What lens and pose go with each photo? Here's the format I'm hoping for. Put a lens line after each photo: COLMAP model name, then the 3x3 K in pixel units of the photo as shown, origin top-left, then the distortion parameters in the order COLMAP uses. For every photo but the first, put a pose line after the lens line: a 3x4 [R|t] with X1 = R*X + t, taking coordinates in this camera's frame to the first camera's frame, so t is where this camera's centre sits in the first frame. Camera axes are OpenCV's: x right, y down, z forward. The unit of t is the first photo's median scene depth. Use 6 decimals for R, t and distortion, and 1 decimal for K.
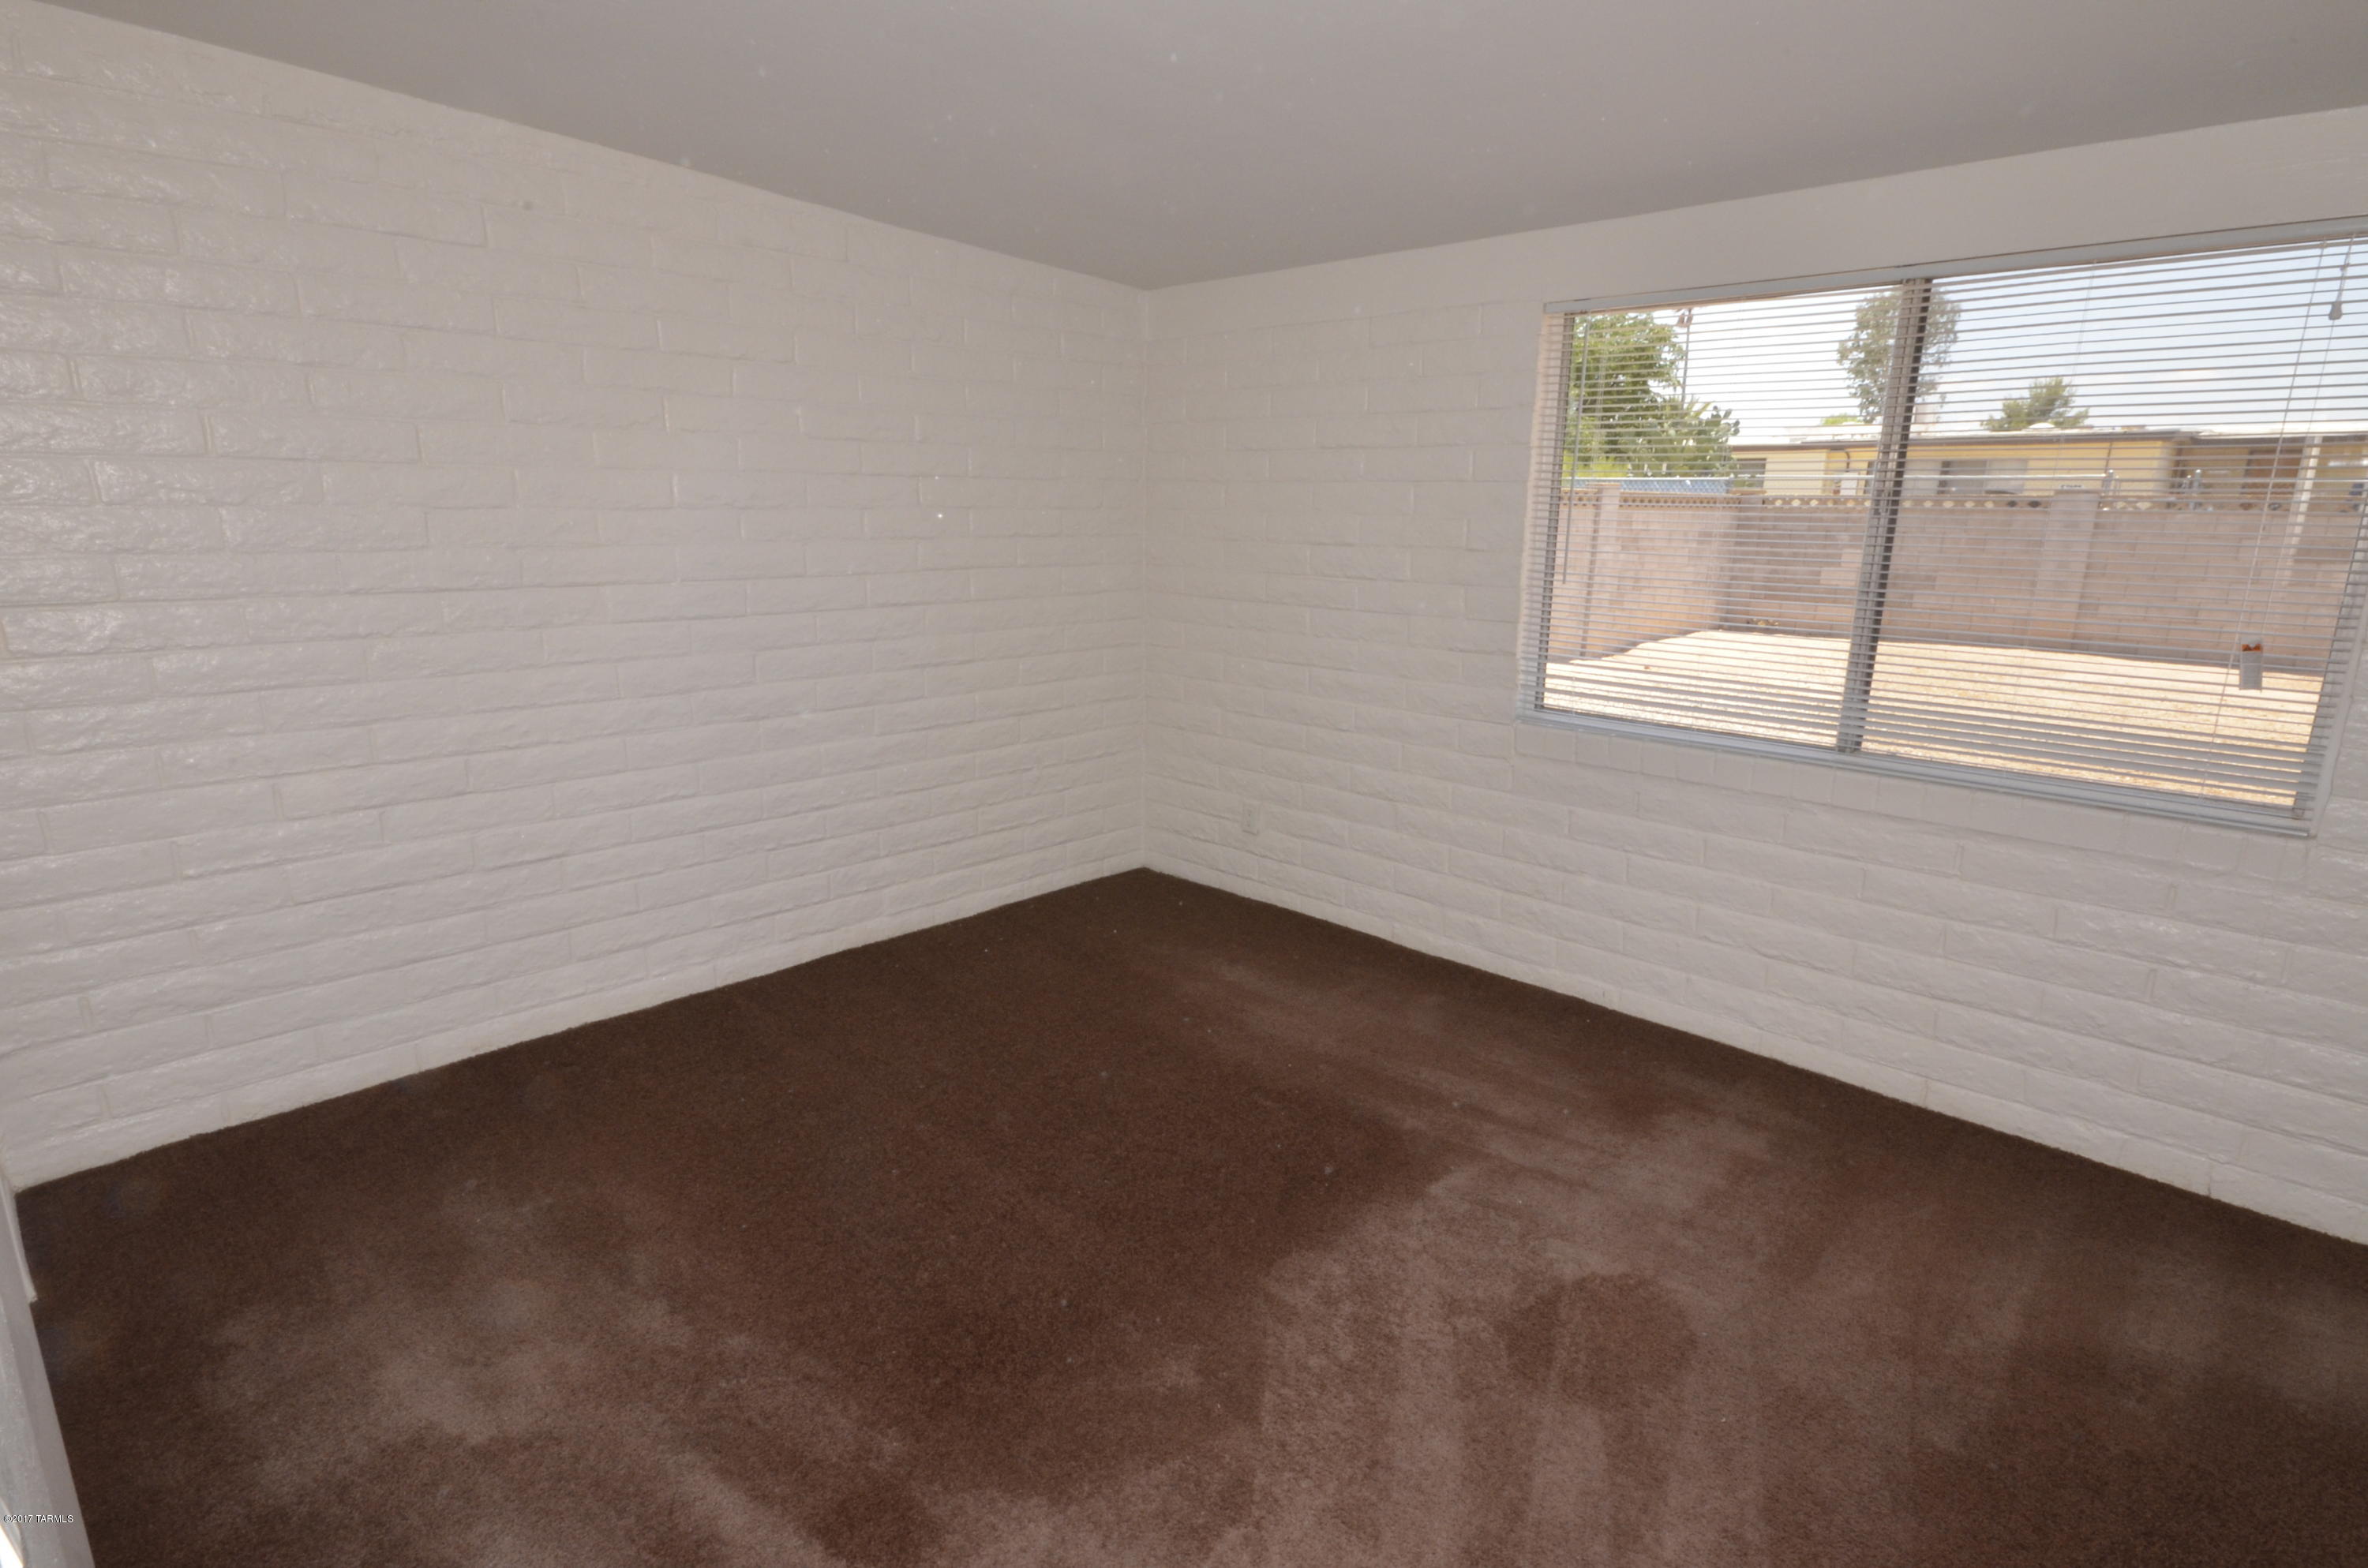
lens RADIAL K [[1239.9, 0, 1171.7], [0, 1239.9, 787.8], [0, 0, 1]] dist [0.005940, 0.001449]
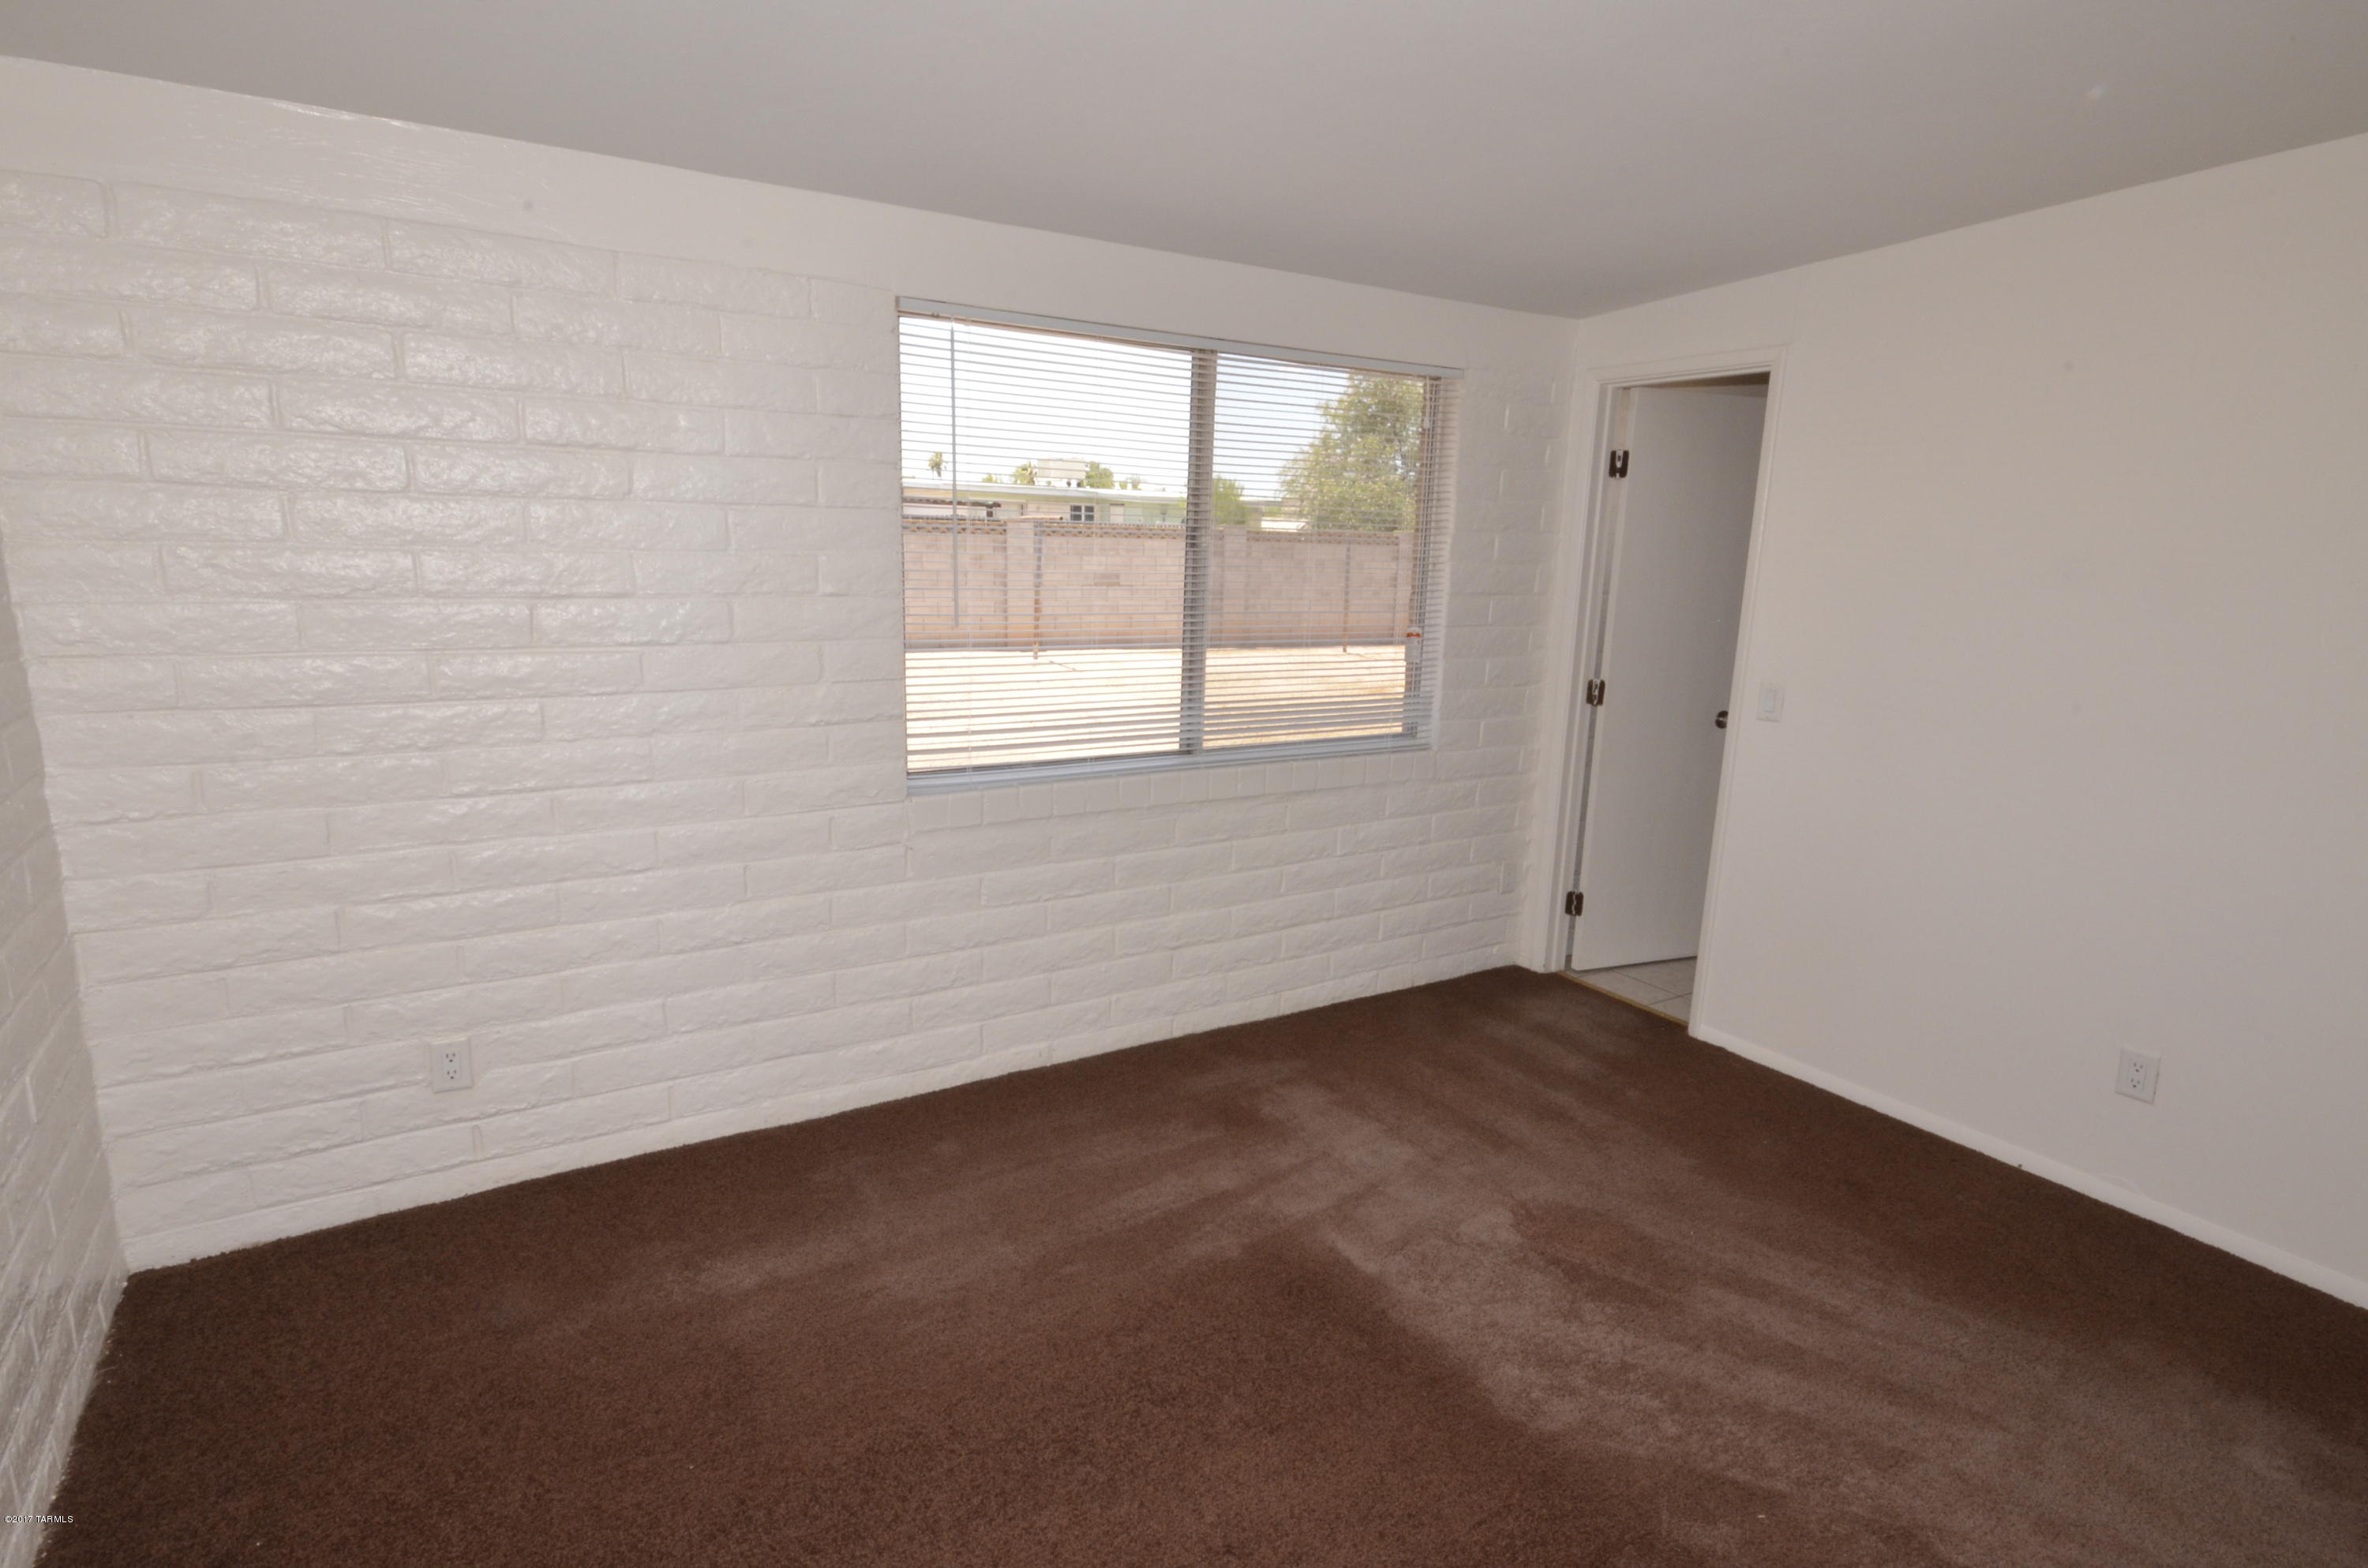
lens RADIAL K [[1239.9, 0, 1179.9], [0, 1239.9, 782.5], [0, 0, 1]] dist [0.005940, 0.001449]
pose [[0.223037, -0.189398, 0.956234, -0.622341], [0.201661, 0.968689, 0.144829, -0.189468], [-0.953723, 0.160532, 0.254248, 0.802483]]
